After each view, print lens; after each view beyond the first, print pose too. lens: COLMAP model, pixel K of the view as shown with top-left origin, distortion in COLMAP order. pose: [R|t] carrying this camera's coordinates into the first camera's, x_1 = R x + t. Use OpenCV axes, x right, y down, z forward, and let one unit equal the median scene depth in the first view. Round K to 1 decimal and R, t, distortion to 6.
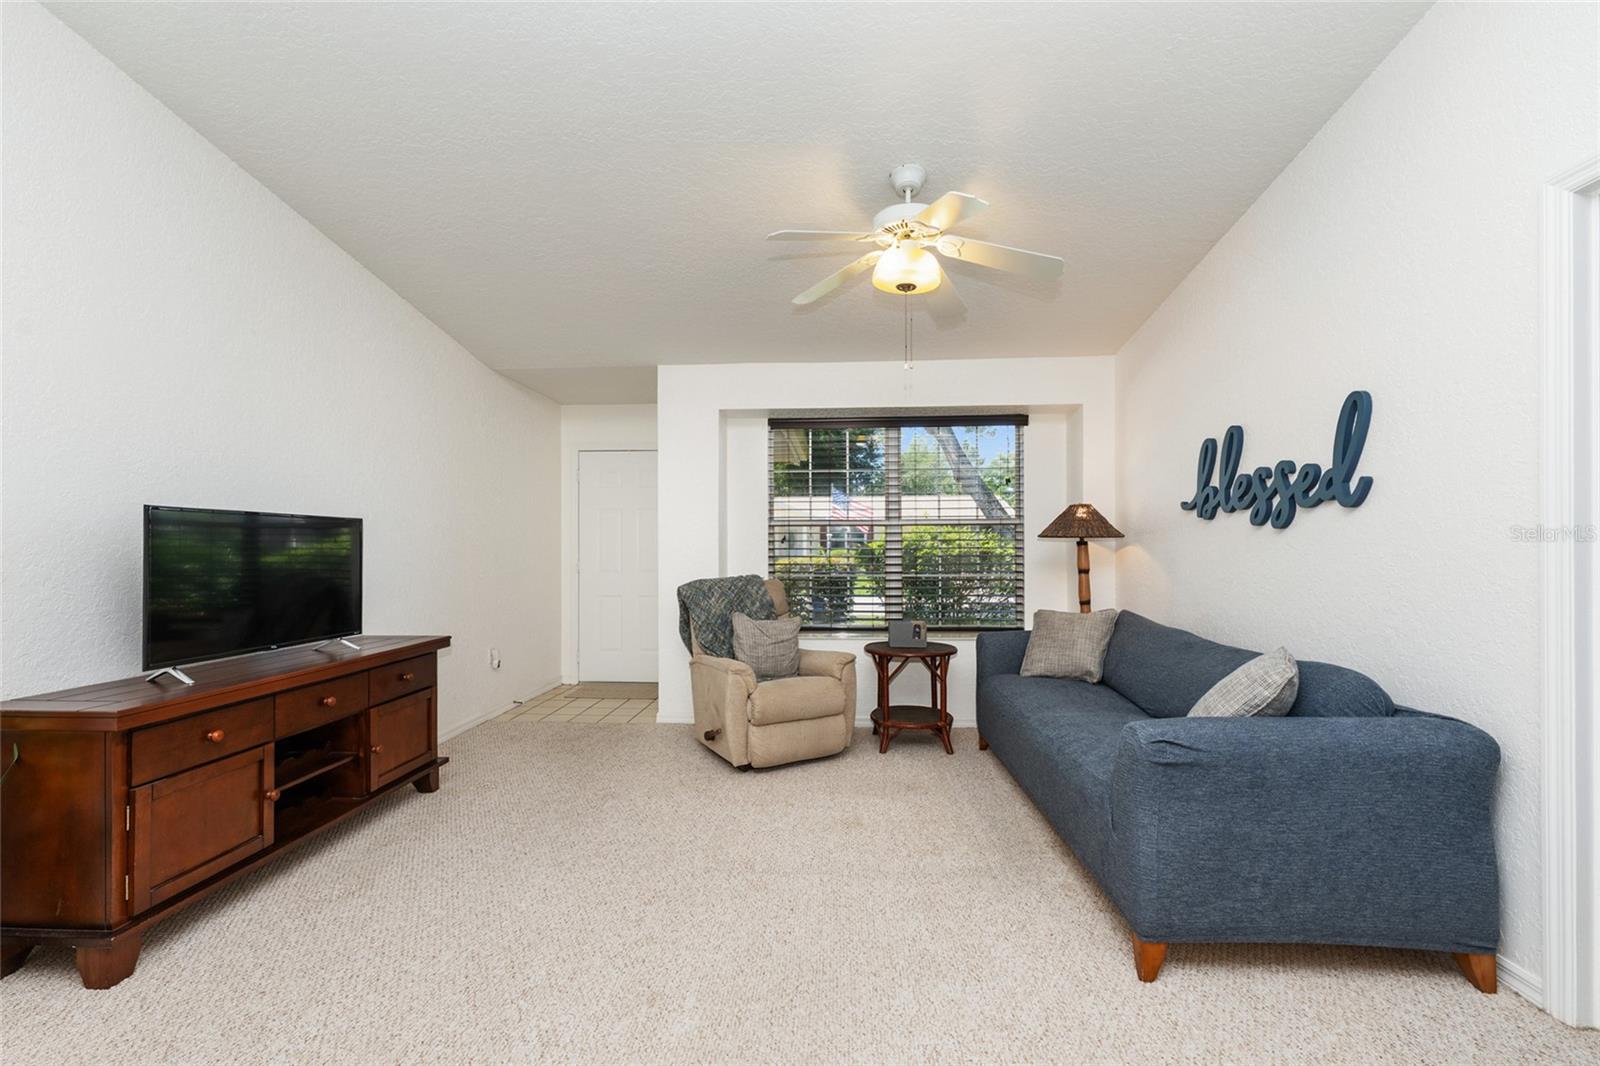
lens RADIAL K [[658.4, 0, 801.8], [0, 658.4, 538.3], [0, 0, 1]] dist [0.000155, -0.000238]
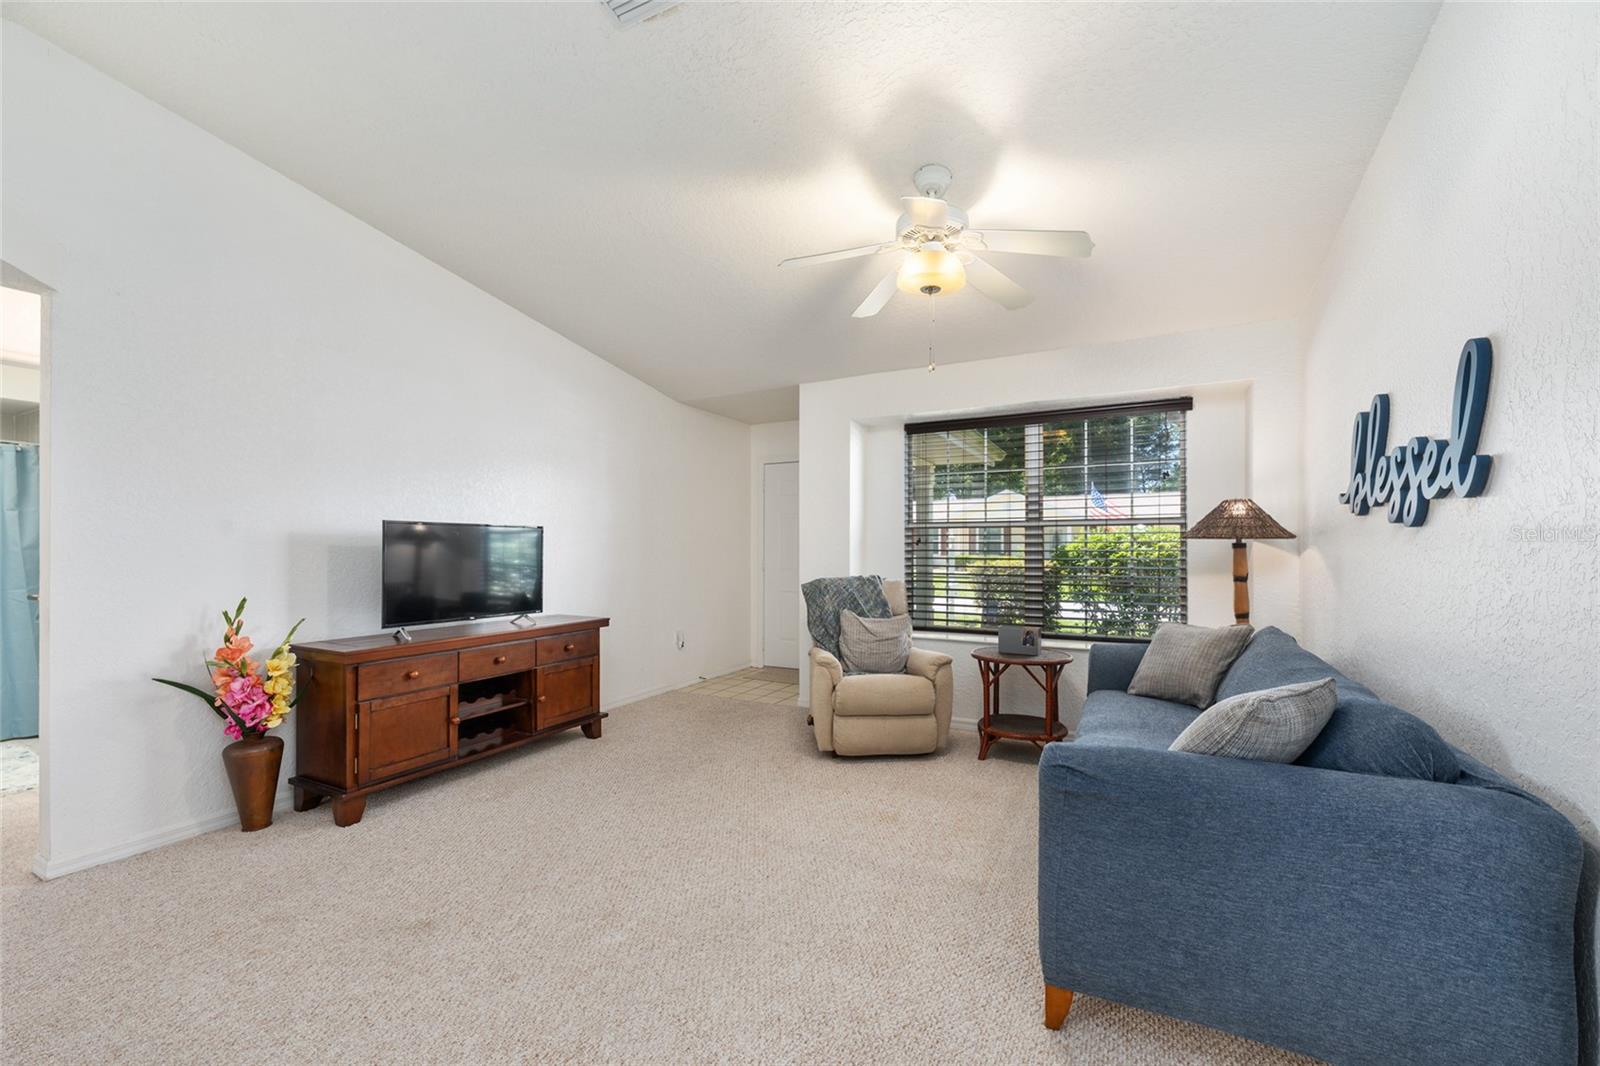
lens RADIAL K [[637.8, 0, 801.9], [0, 637.8, 539.0], [0, 0, 1]] dist [0.000458, -0.000056]
pose [[0.911600, -0.002843, -0.411068, 0.289744], [0.002241, 0.999996, -0.001946, -0.000596], [0.411072, 0.000853, 0.911603, 0.028042]]
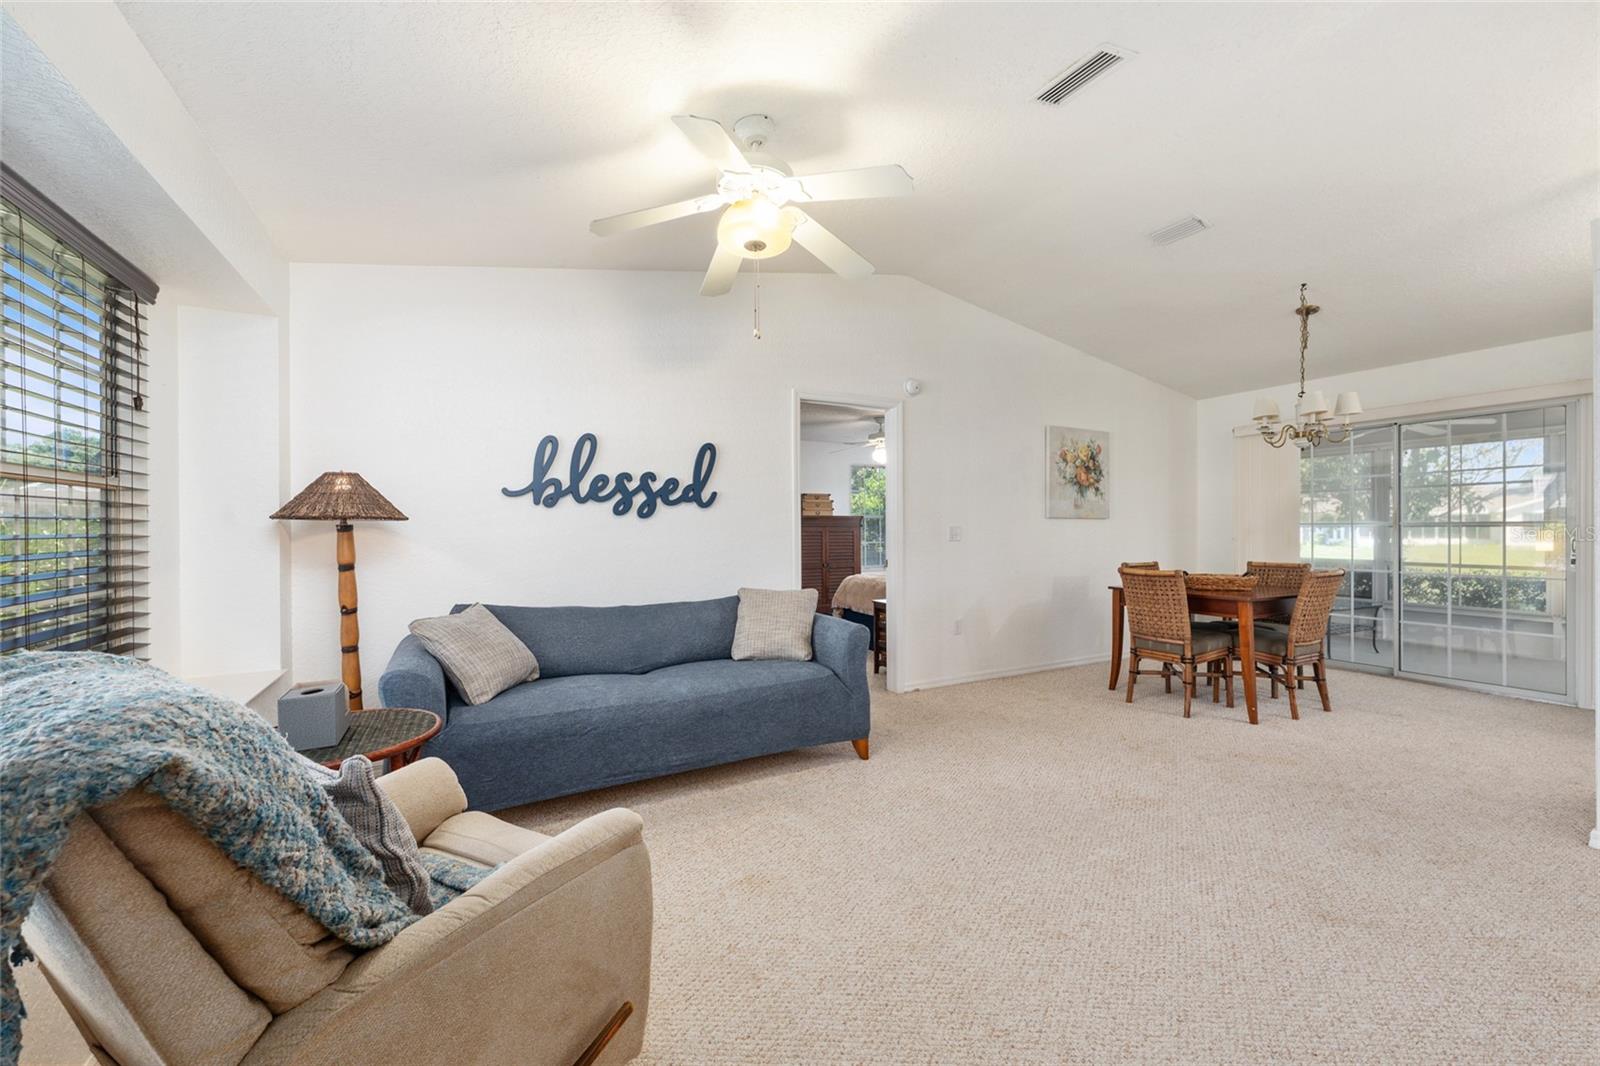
lens RADIAL K [[634.8, 0, 800.0], [0, 634.8, 533.0], [0, 0, 1]] dist [-0.000043, -0.000182]
pose [[-0.513931, -0.003485, 0.857825, -0.480969], [-0.006733, 0.999977, 0.000029, 0.011064], [-0.857805, -0.005760, -0.513943, 1.072375]]
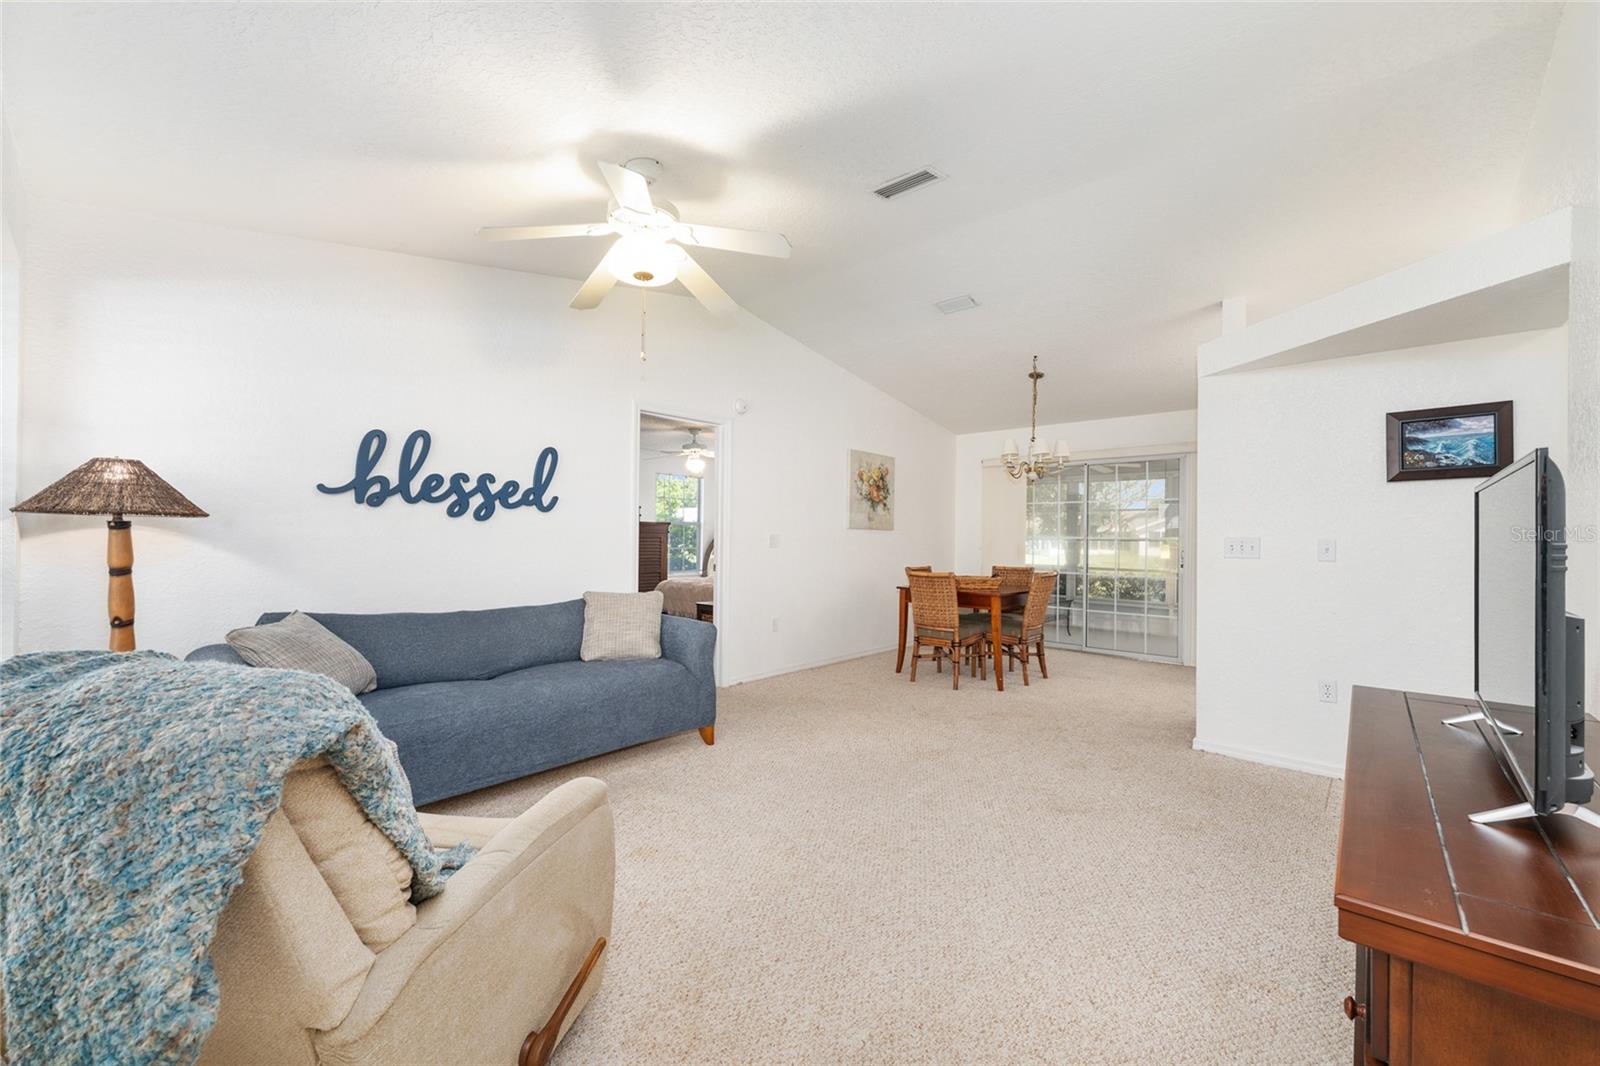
lens RADIAL K [[631.9, 0, 802.4], [0, 631.9, 538.0], [0, 0, 1]] dist [0.000388, -0.000005]
pose [[-0.776491, -0.010946, 0.630033, -0.487386], [-0.020301, 0.999765, -0.007652, 0.013309], [-0.629801, -0.018732, -0.776531, 1.216585]]
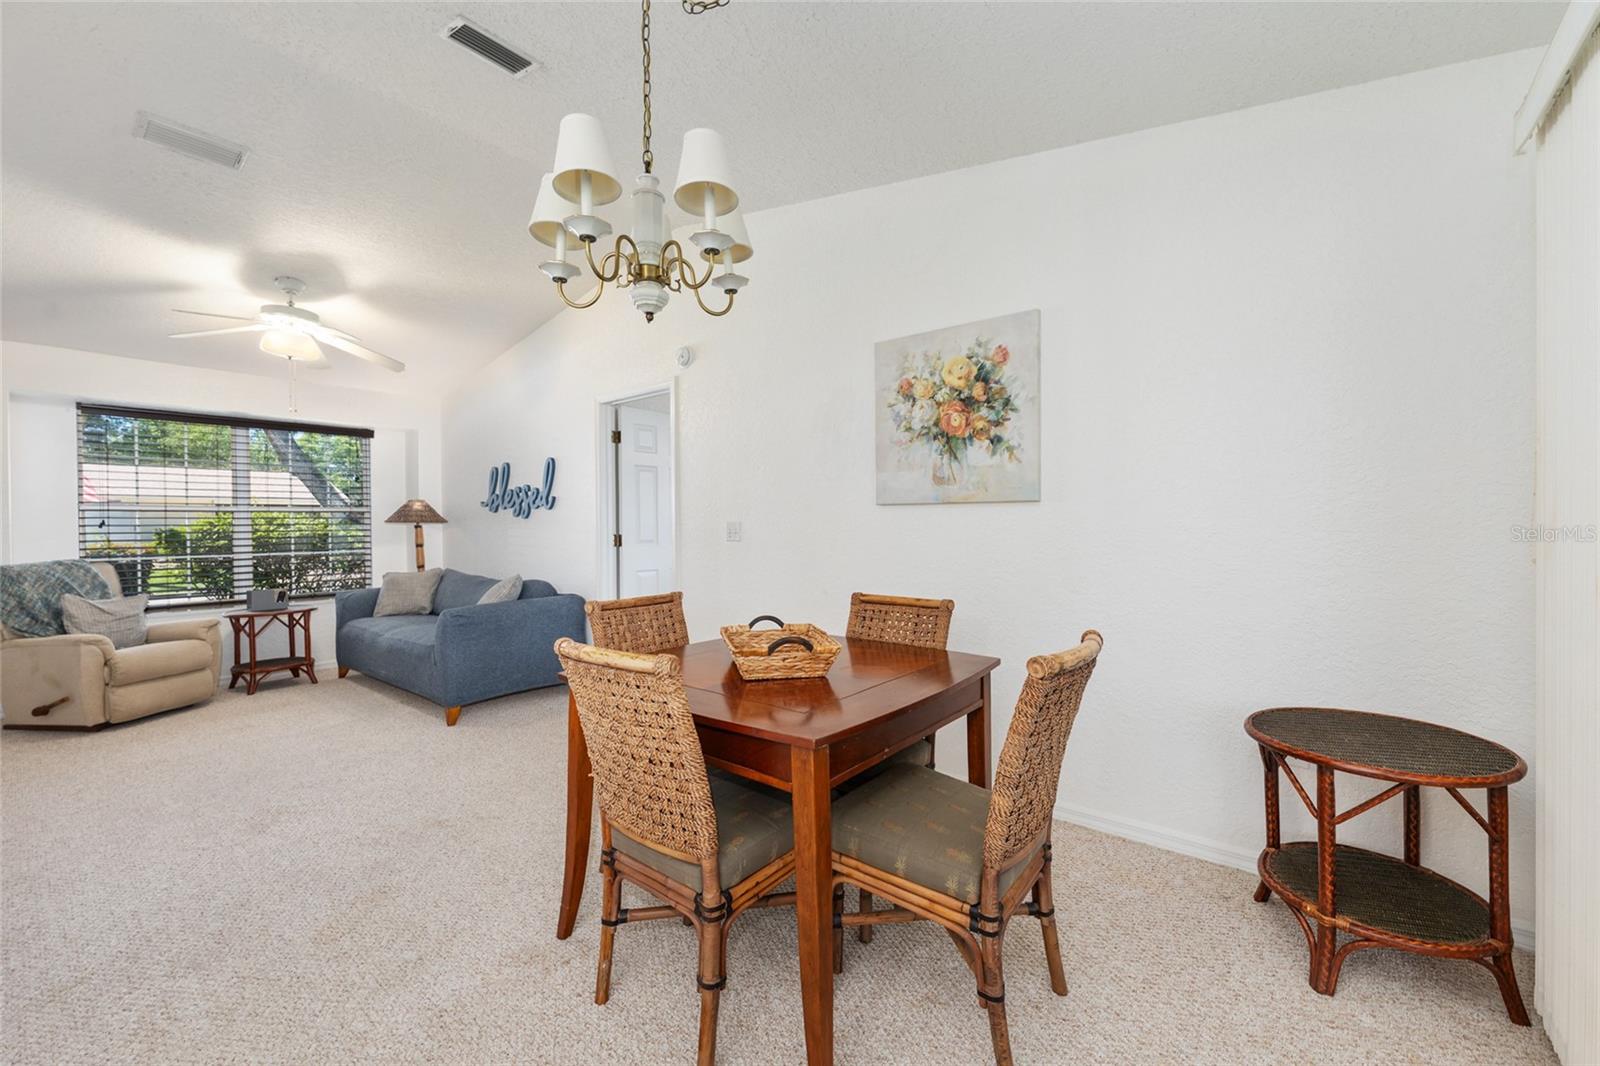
lens RADIAL K [[631.9, 0, 800.0], [0, 631.9, 533.0], [0, 0, 1]] dist [0.000021, -0.000025]
pose [[0.585159, -0.014489, 0.810789, -0.252208], [-0.001516, 0.999819, 0.018961, -0.006923], [-0.810917, -0.012324, 0.585031, -0.594255]]
